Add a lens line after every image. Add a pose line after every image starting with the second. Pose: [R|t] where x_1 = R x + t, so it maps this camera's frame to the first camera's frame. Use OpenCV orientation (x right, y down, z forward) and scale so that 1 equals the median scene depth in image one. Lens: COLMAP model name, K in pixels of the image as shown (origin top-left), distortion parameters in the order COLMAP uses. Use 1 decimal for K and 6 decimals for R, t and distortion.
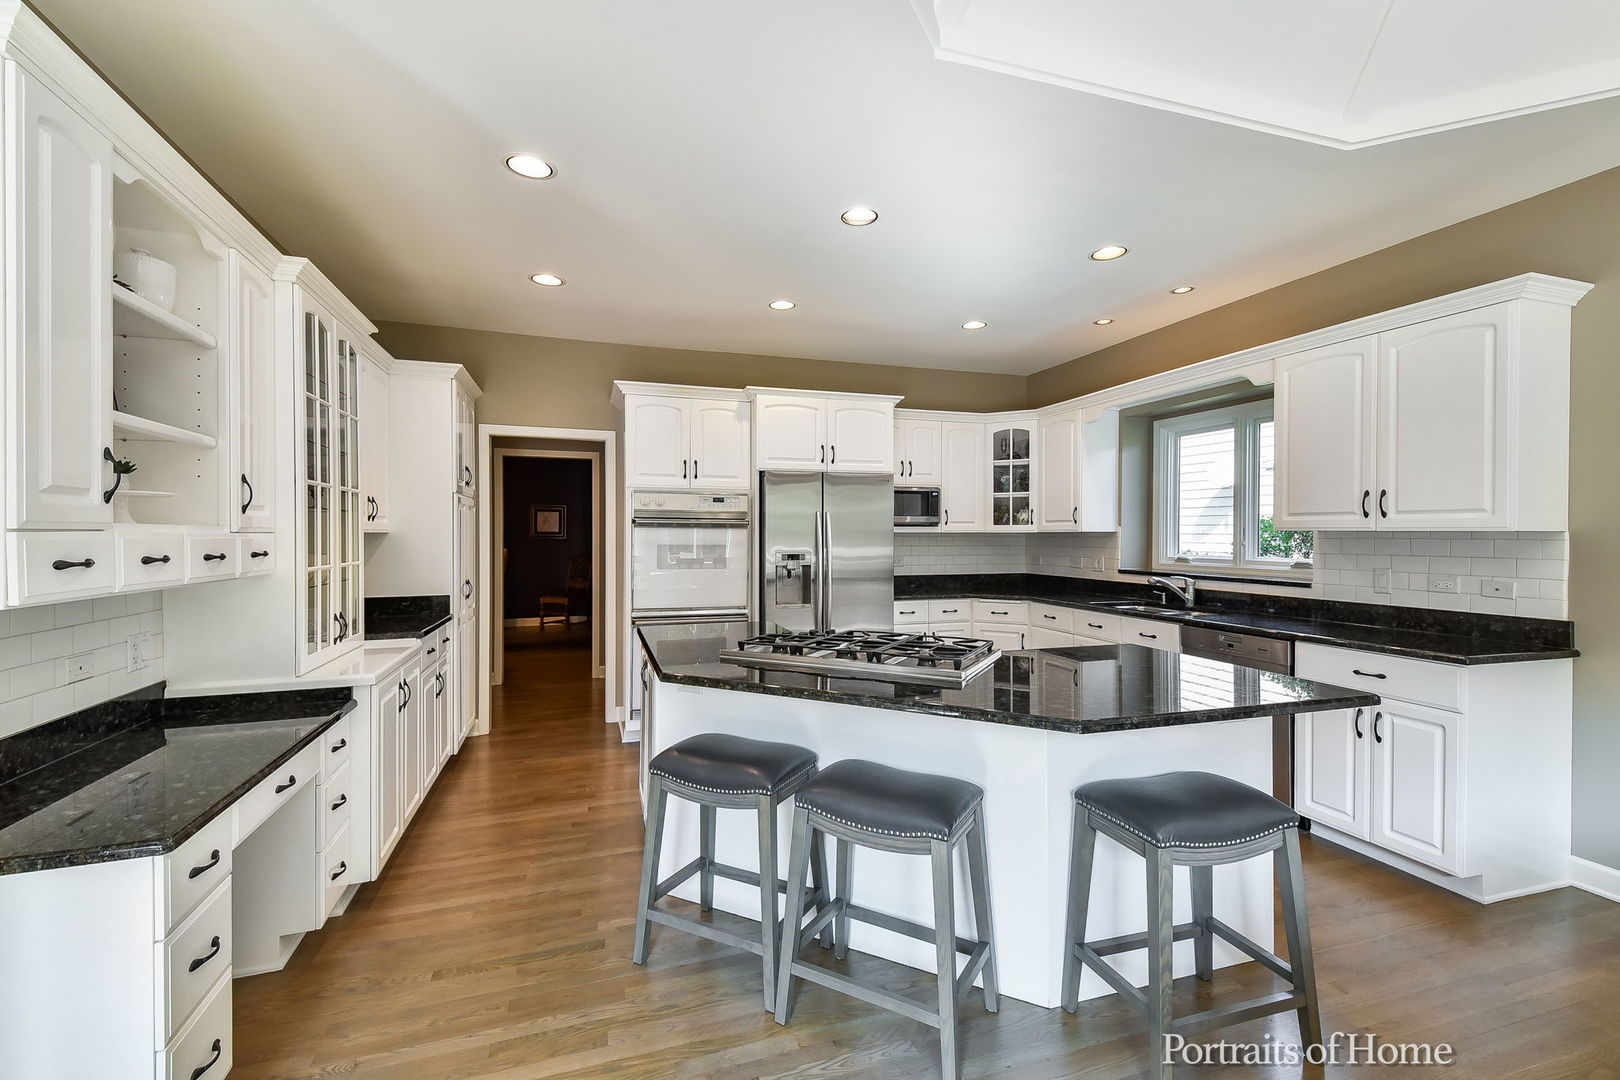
lens RADIAL K [[723.0, 0, 816.1], [0, 723.0, 541.1], [0, 0, 1]] dist [0.003094, 0.000094]
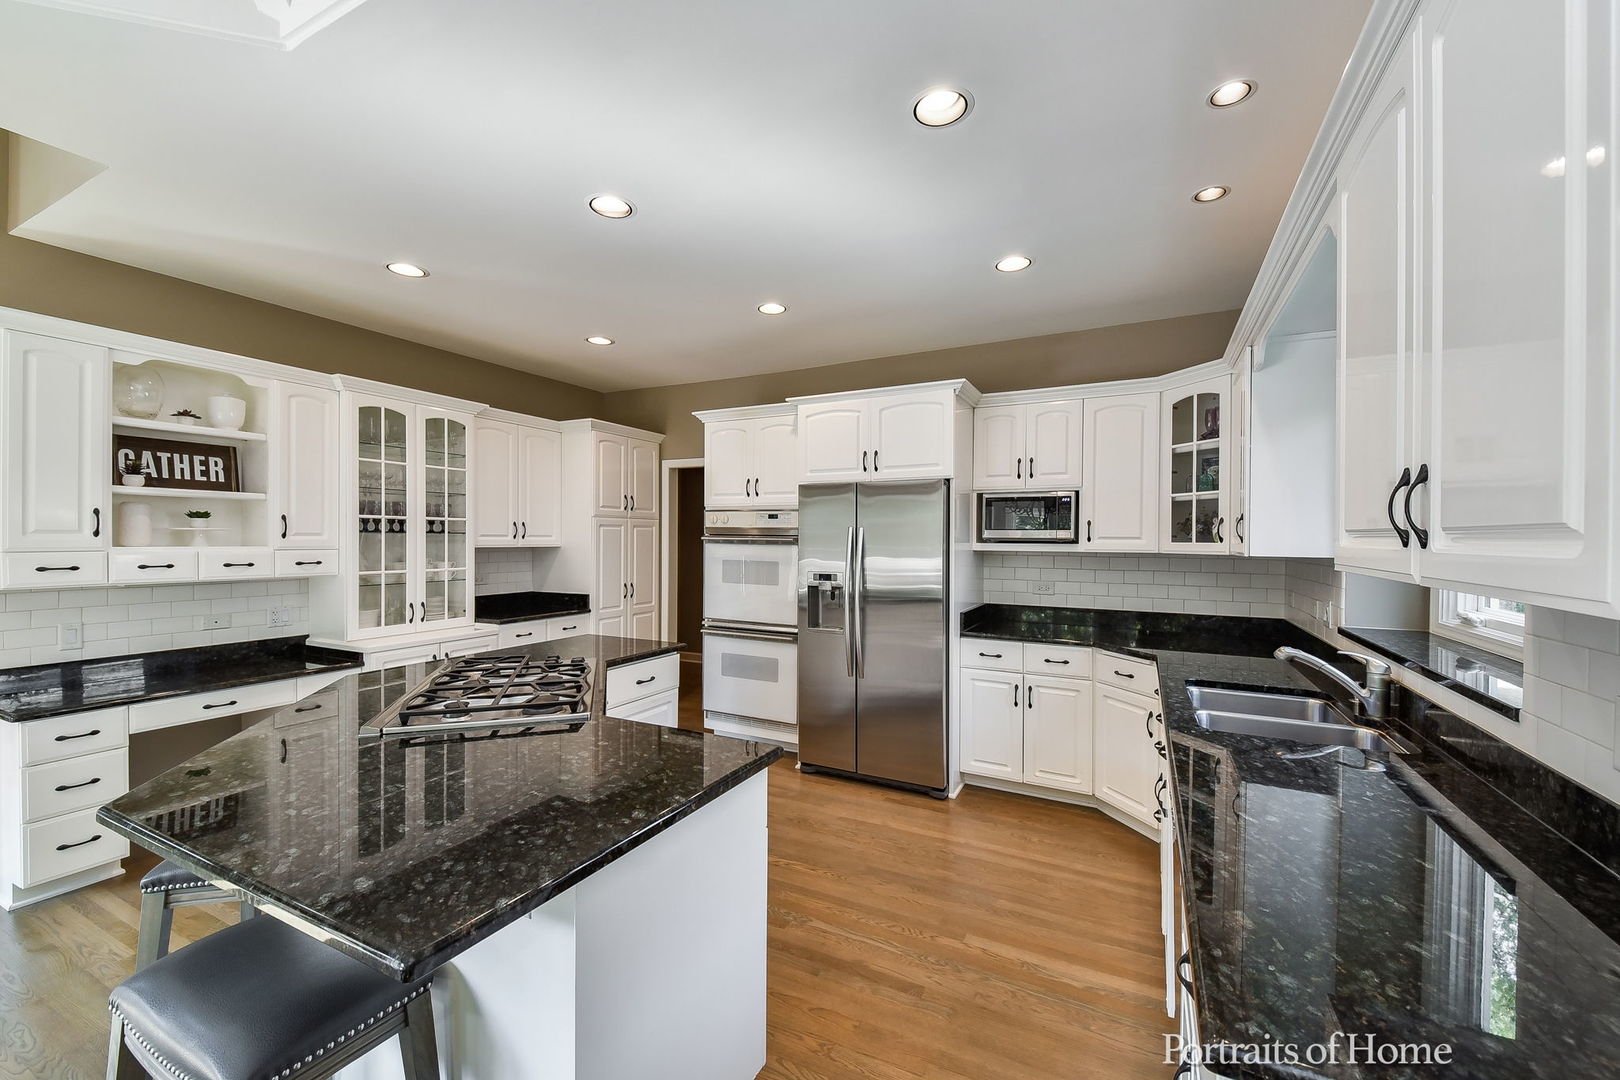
lens RADIAL K [[649.5, 0, 806.5], [0, 649.5, 540.5], [0, 0, 1]] dist [0.000687, 0.000015]
pose [[0.688610, 0.006297, -0.725105, 0.525125], [-0.012006, 0.999924, -0.002718, -0.020707], [0.725033, 0.010577, 0.688633, 0.397904]]
